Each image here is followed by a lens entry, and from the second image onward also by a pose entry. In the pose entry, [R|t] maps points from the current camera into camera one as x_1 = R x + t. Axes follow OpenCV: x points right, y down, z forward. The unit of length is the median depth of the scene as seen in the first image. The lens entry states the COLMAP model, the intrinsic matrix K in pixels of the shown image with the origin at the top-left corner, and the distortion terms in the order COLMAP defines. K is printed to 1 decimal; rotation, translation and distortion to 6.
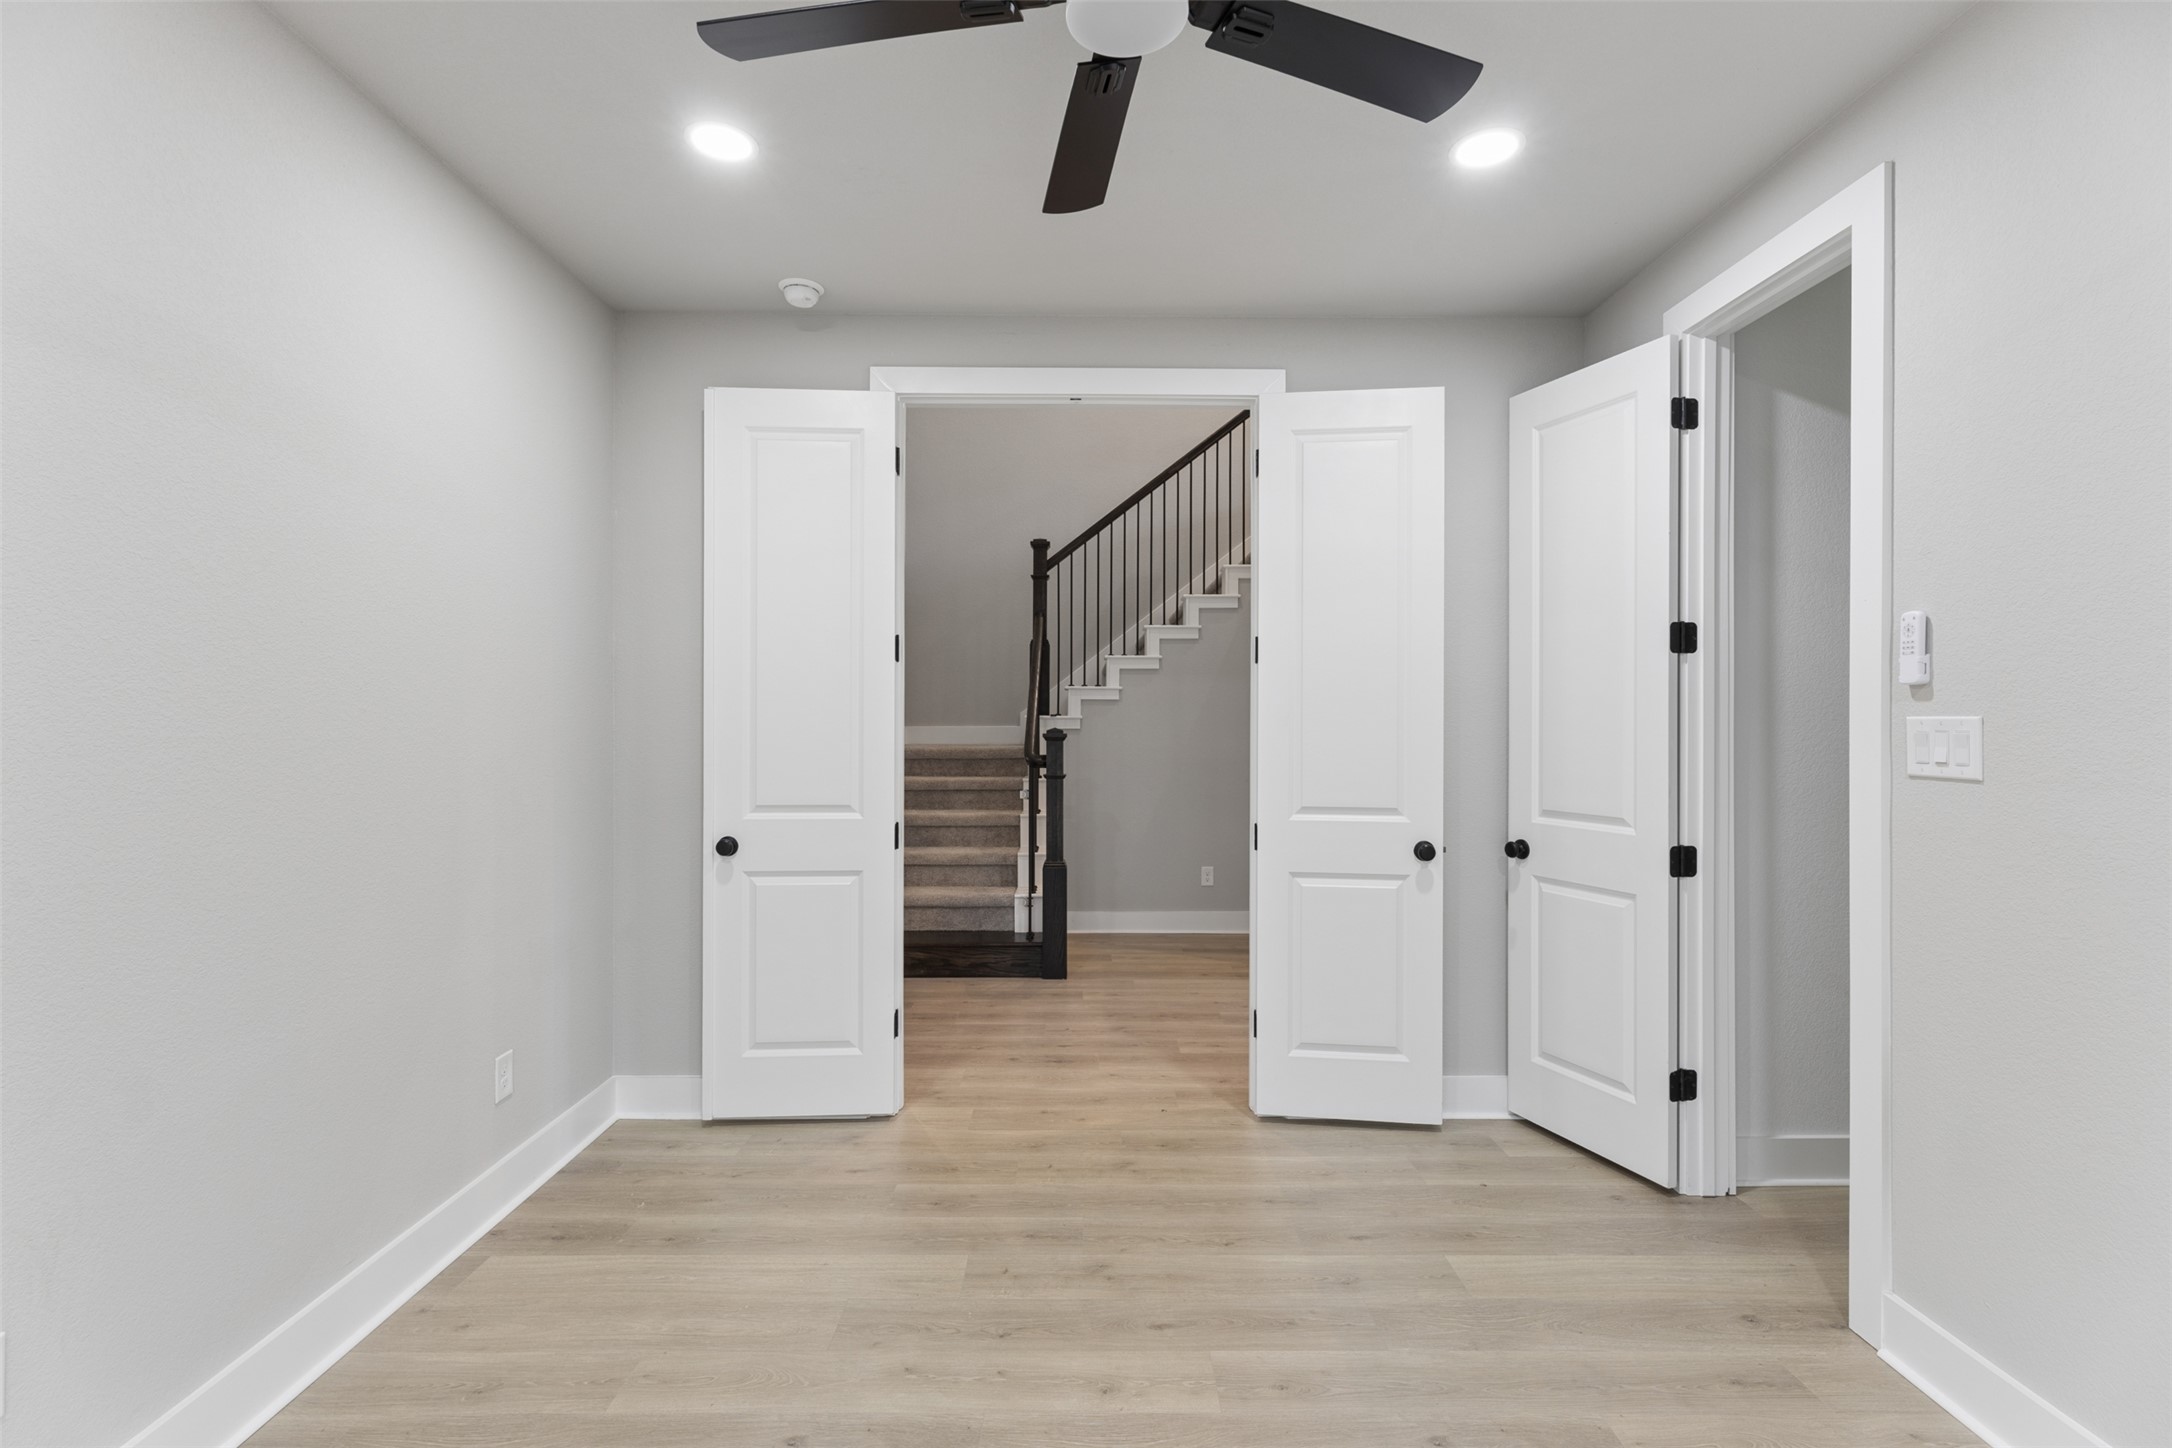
lens RADIAL K [[994.7, 0, 1093.3], [0, 994.7, 723.4], [0, 0, 1]] dist [0.000702, -0.000188]
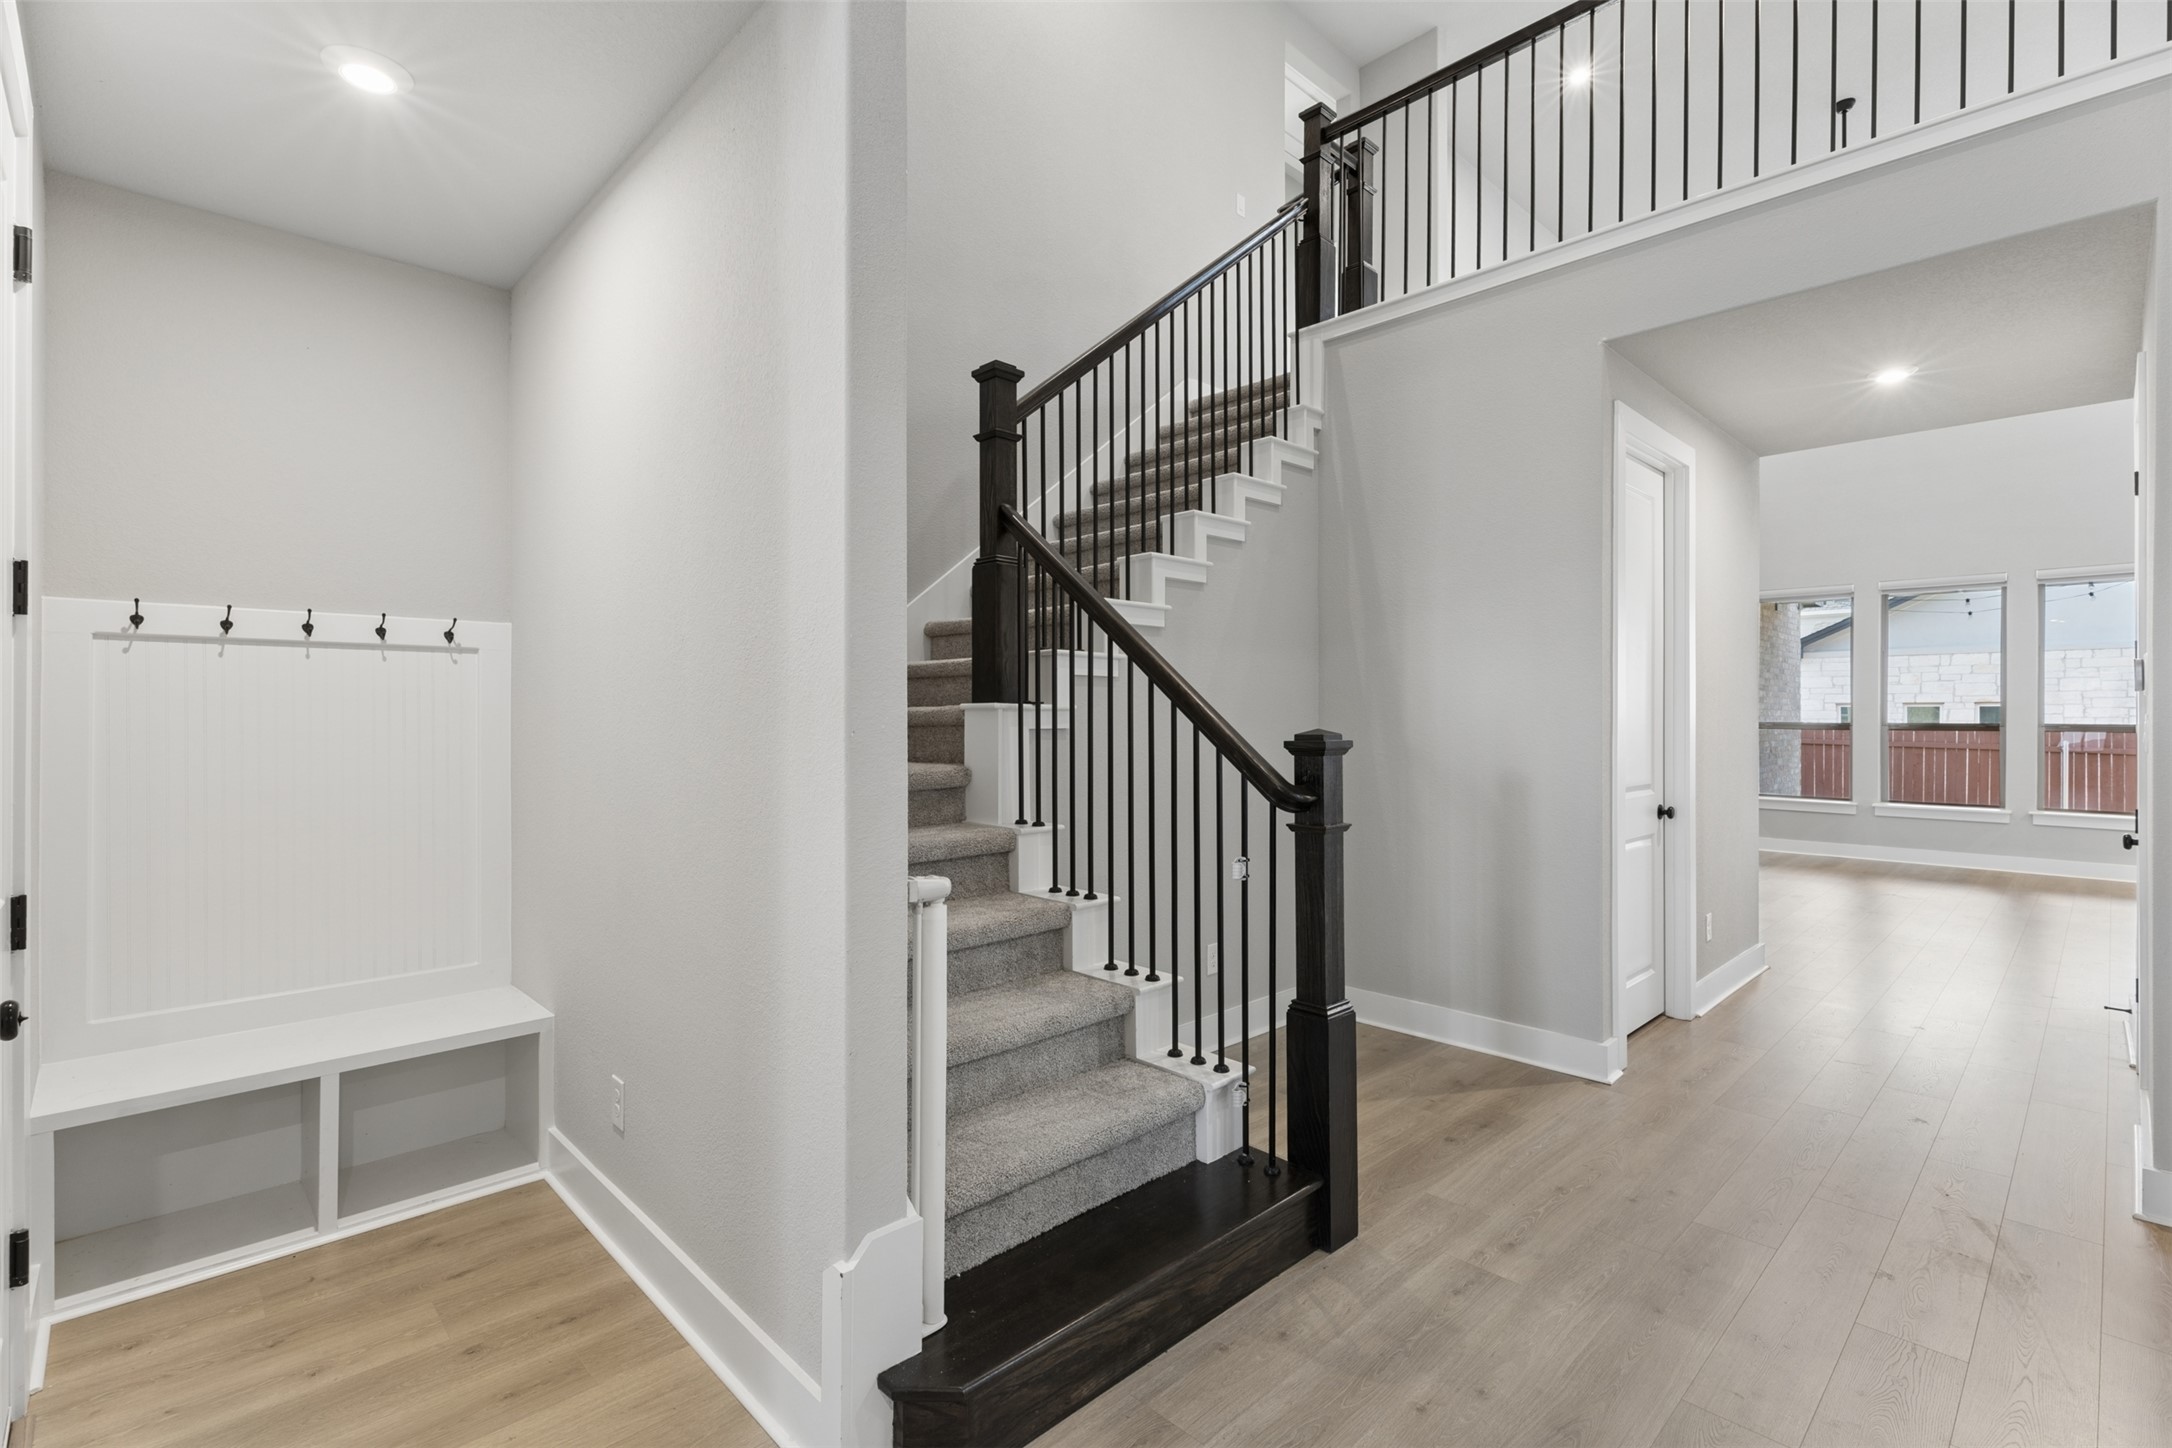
lens RADIAL K [[994.7, 0, 1093.3], [0, 994.7, 723.4], [0, 0, 1]] dist [0.000702, -0.000188]
pose [[0.715054, -0.009209, 0.699009, -0.403136], [-0.004080, 0.999841, 0.017345, -0.005376], [-0.699057, -0.015254, 0.714903, 0.641770]]
